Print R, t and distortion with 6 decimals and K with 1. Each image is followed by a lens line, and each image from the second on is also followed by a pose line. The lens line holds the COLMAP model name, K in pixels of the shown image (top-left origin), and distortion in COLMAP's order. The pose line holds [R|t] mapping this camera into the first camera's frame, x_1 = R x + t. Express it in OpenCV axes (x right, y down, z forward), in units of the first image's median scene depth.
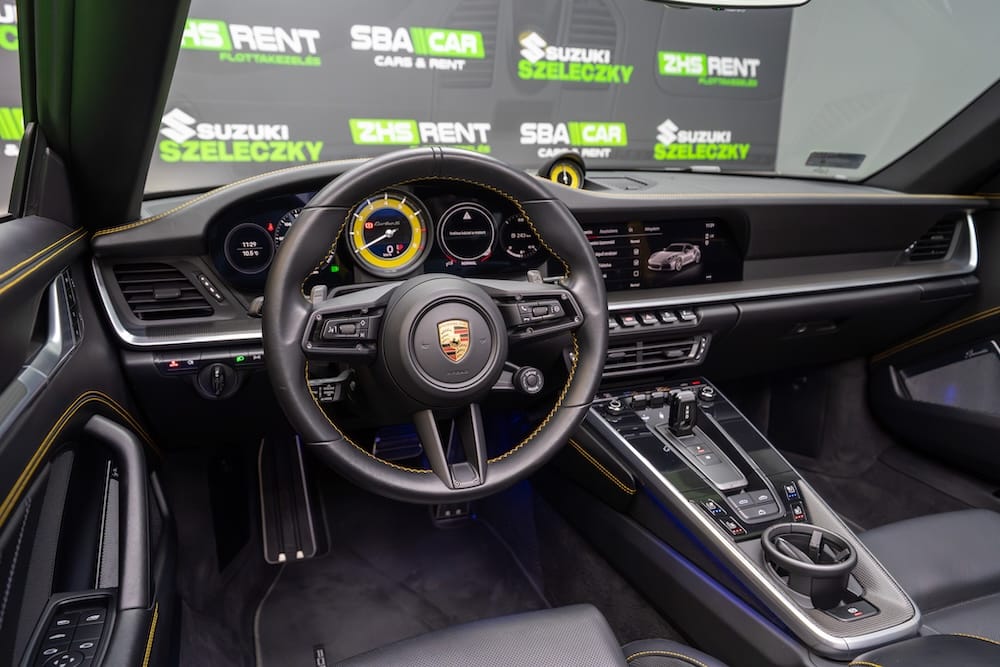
lens RADIAL K [[746.5, 0, 497.2], [0, 746.5, 327.9], [0, 0, 1]] dist [0.003735, 0.021658]
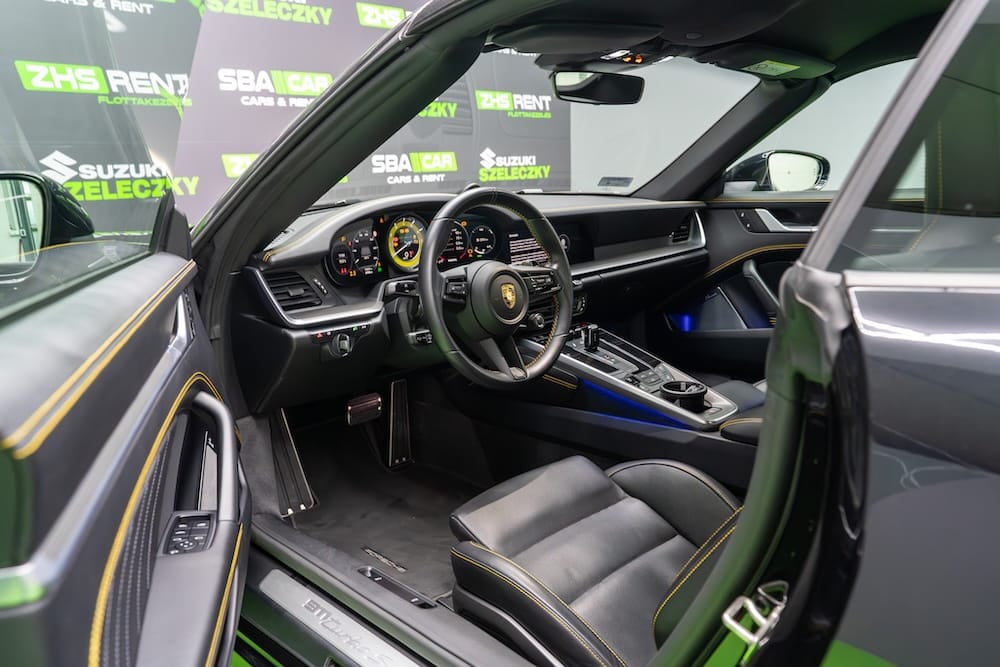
lens RADIAL K [[822.8, 0, 509.3], [0, 822.8, 309.9], [0, 0, 1]] dist [-0.065966, 0.030738]
pose [[0.907308, -0.104838, 0.407186, -0.629331], [0.130635, 0.990777, -0.035992, 0.090060], [-0.399658, 0.085849, 0.912636, -0.571327]]
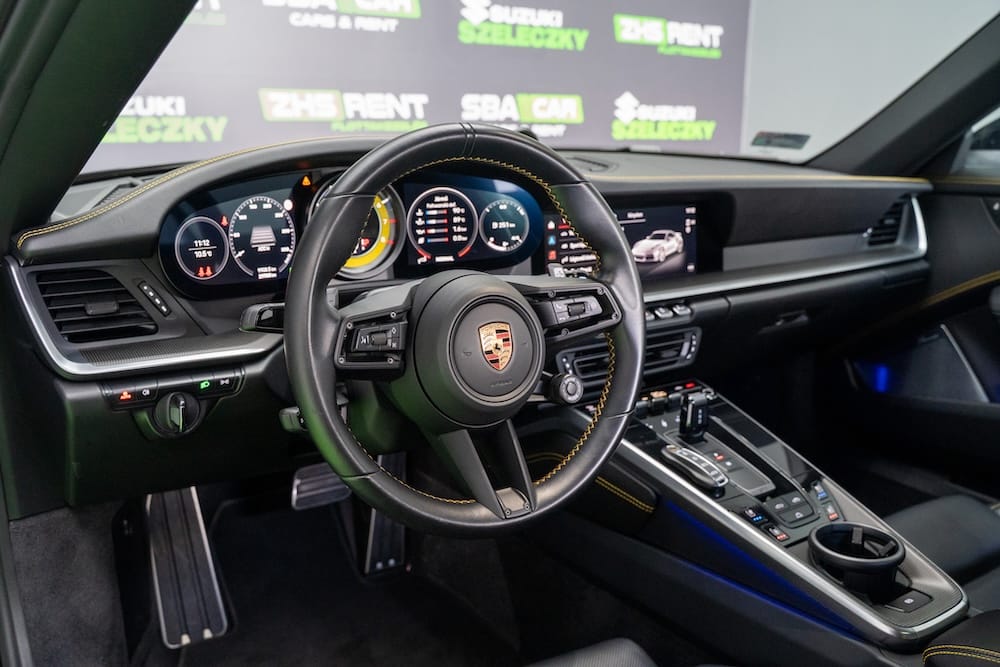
lens RADIAL K [[922.1, 0, 498.4], [0, 922.1, 328.6], [0, 0, 1]] dist [-0.063627, 0.000000]
pose [[0.973933, -0.046289, 0.222063, -0.215081], [0.049772, 0.998709, -0.010114, 0.005506], [-0.221308, 0.020903, 0.974980, -0.028074]]
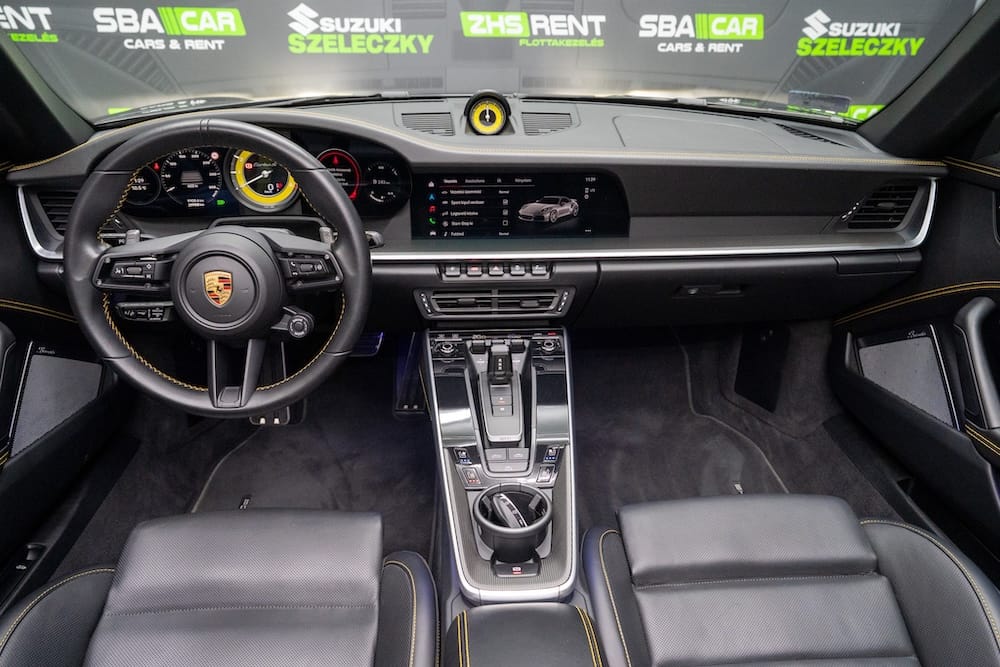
lens RADIAL K [[723.1, 0, 495.3], [0, 723.1, 337.2], [0, 0, 1]] dist [-0.020295, 0.035151]
pose [[0.950548, 0.135604, -0.279410, 0.513170], [-0.080102, 0.976250, 0.201293, -0.128643], [0.300071, -0.168958, 0.938835, 0.028950]]
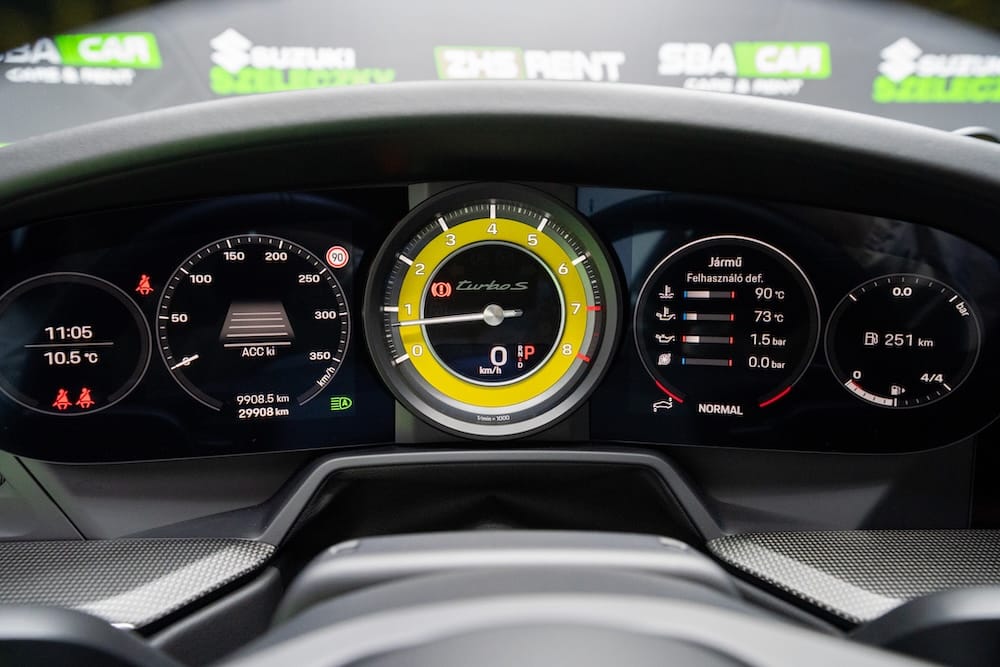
lens RADIAL K [[665.2, 0, 499.1], [0, 665.2, 336.5], [0, 0, 1]] dist [-0.005337, 0.009210]
pose [[0.948645, 0.066033, -0.309374, -0.042464], [-0.080719, 0.996126, -0.034899, -0.101679], [0.305870, 0.058079, 0.950300, 0.678238]]
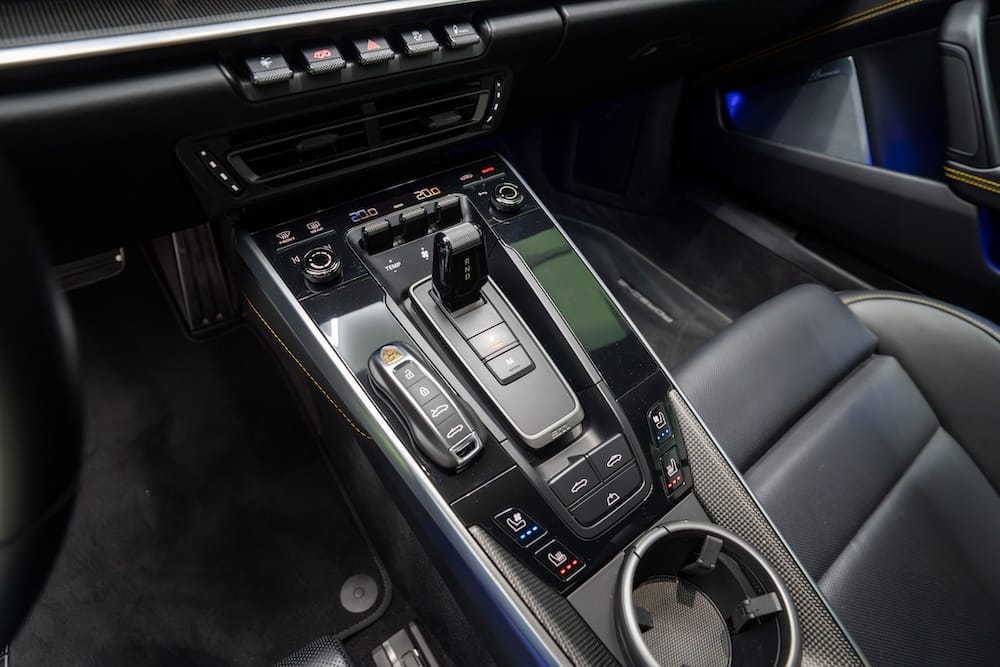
lens RADIAL K [[482.6, 0, 495.2], [0, 482.6, 332.1], [0, 0, 1]] dist [-0.042175, 0.005215]
pose [[0.967964, -0.160182, 0.193357, 0.197216], [0.031125, 0.840683, 0.540632, -0.021364], [-0.249152, -0.517294, 0.818737, 0.690002]]
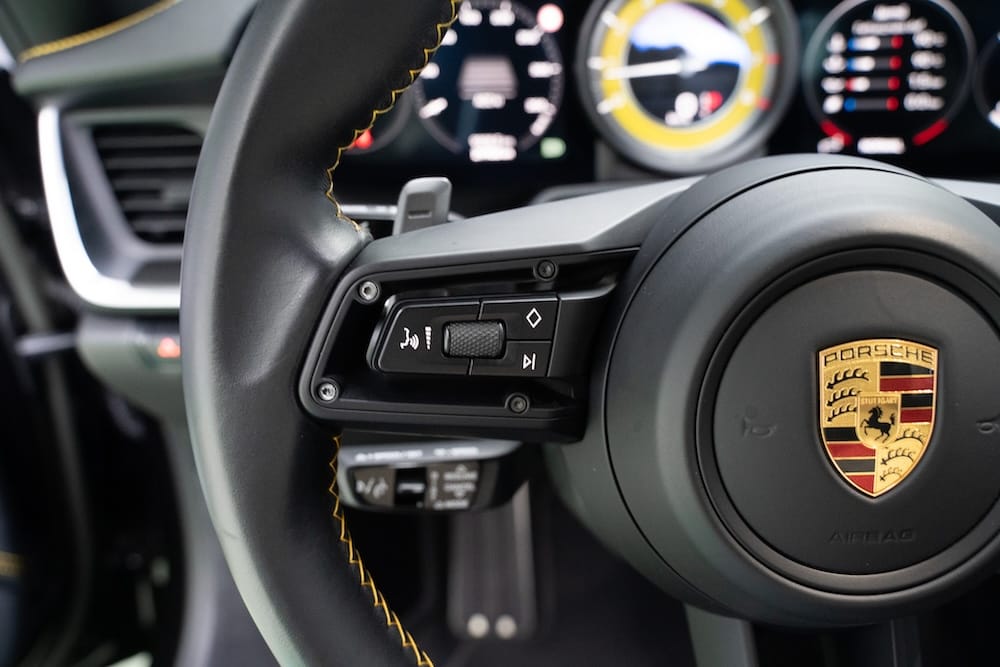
lens RADIAL K [[822.8, 0, 504.9], [0, 822.8, 335.2], [0, 0, 1]] dist [-0.065966, 0.030738]
pose [[0.925656, 0.102807, -0.364131, -0.056589], [-0.062071, 0.990601, 0.121892, -0.026848], [0.373240, -0.090228, 0.923337, 0.518418]]
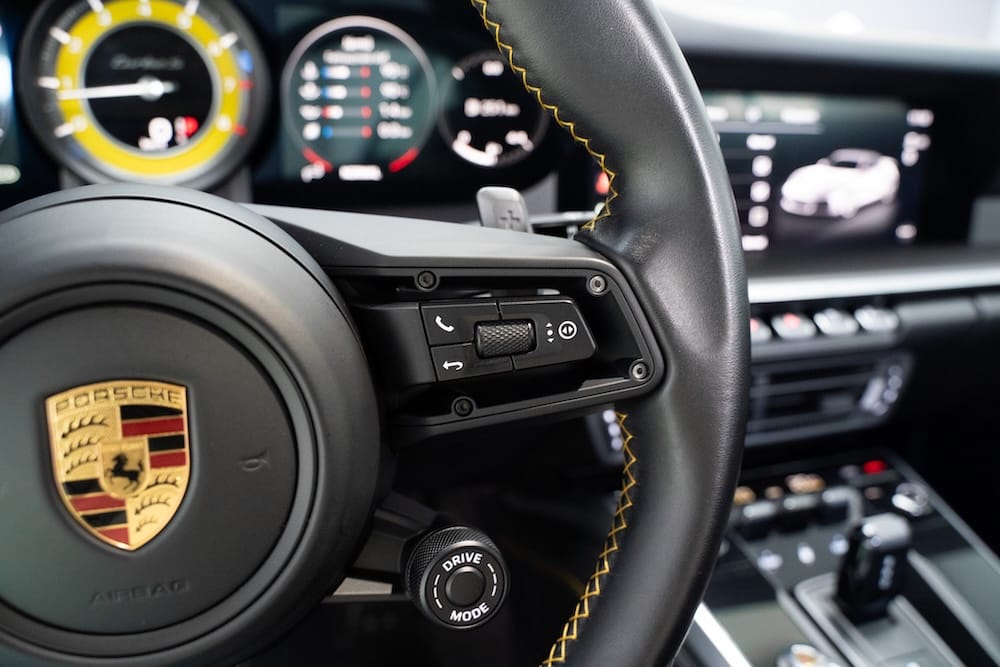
lens RADIAL K [[822.8, 0, 496.0], [0, 822.8, 331.0], [0, 0, 1]] dist [-0.065966, 0.030738]
pose [[0.998931, 0.043202, -0.016431, 0.046482], [-0.041954, 0.996669, 0.069939, -0.035512], [0.019398, -0.069175, 0.997416, 0.554318]]
